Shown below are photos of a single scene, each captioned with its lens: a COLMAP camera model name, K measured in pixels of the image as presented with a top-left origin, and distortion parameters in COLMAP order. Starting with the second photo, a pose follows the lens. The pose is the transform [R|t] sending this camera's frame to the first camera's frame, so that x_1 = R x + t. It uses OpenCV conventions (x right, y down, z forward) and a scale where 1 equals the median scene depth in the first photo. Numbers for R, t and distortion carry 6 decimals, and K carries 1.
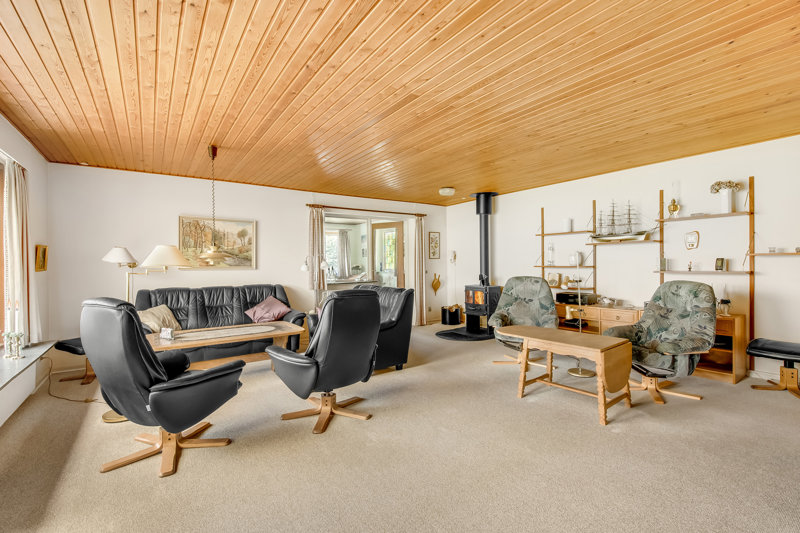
lens RADIAL K [[363.8, 0, 400.3], [0, 363.8, 266.6], [0, 0, 1]] dist [0.000436, 0.000016]
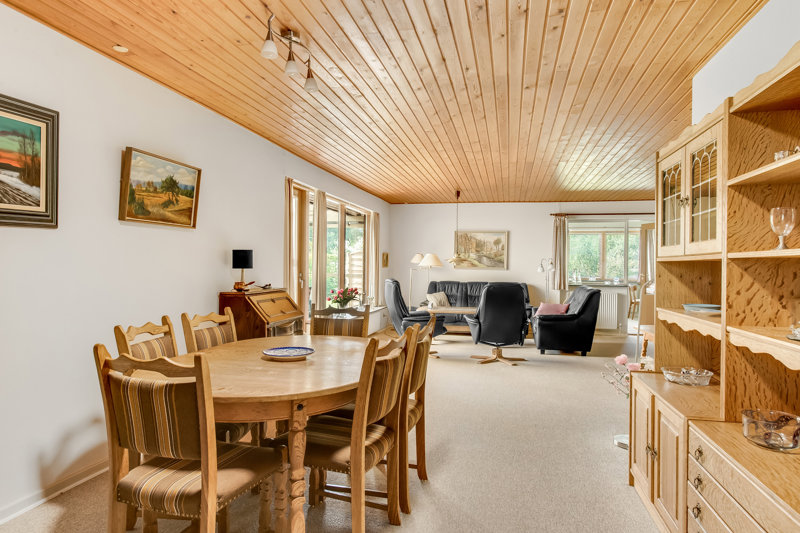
lens RADIAL K [[507.7, 0, 400.1], [0, 507.7, 265.1], [0, 0, 1]] dist [0.001700, 0.000656]
pose [[0.684921, 0.018172, -0.728390, 0.672107], [-0.022746, 0.999735, 0.003553, -0.006851], [0.728262, 0.014134, 0.685153, -0.501786]]
